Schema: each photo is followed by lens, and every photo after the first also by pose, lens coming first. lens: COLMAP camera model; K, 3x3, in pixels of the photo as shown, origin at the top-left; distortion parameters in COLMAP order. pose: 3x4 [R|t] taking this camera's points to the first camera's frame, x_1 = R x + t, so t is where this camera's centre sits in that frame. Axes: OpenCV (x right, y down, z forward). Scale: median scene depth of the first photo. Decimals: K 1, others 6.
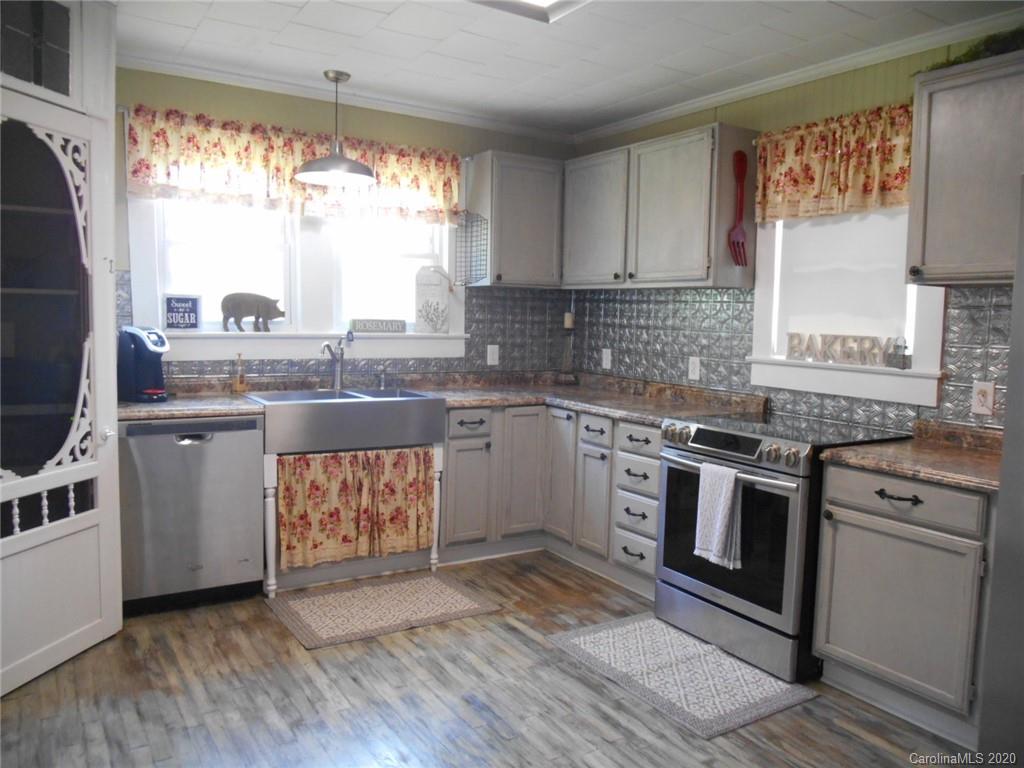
lens RADIAL K [[784.0, 0, 508.6], [0, 784.0, 389.1], [0, 0, 1]] dist [-0.038110, 0.016373]
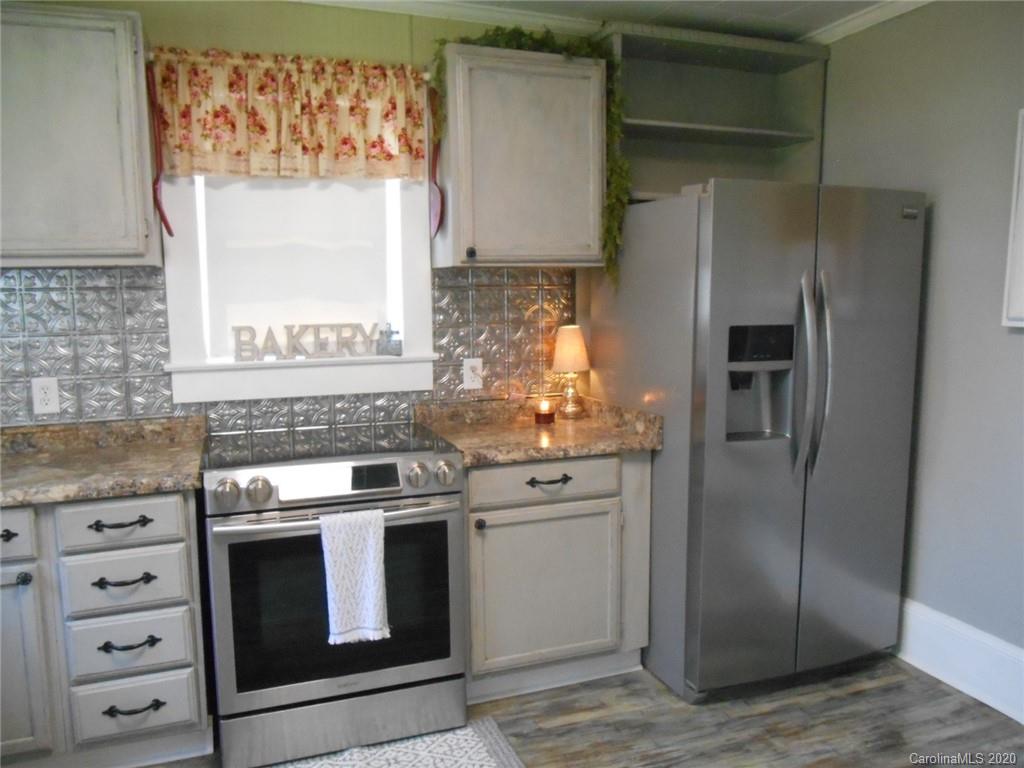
lens RADIAL K [[784.0, 0, 509.3], [0, 784.0, 385.8], [0, 0, 1]] dist [-0.038110, 0.016373]
pose [[0.205324, -0.144096, 0.968028, -0.357116], [0.112986, 0.985978, 0.122803, -0.084776], [-0.972150, 0.084160, 0.218726, 0.622776]]
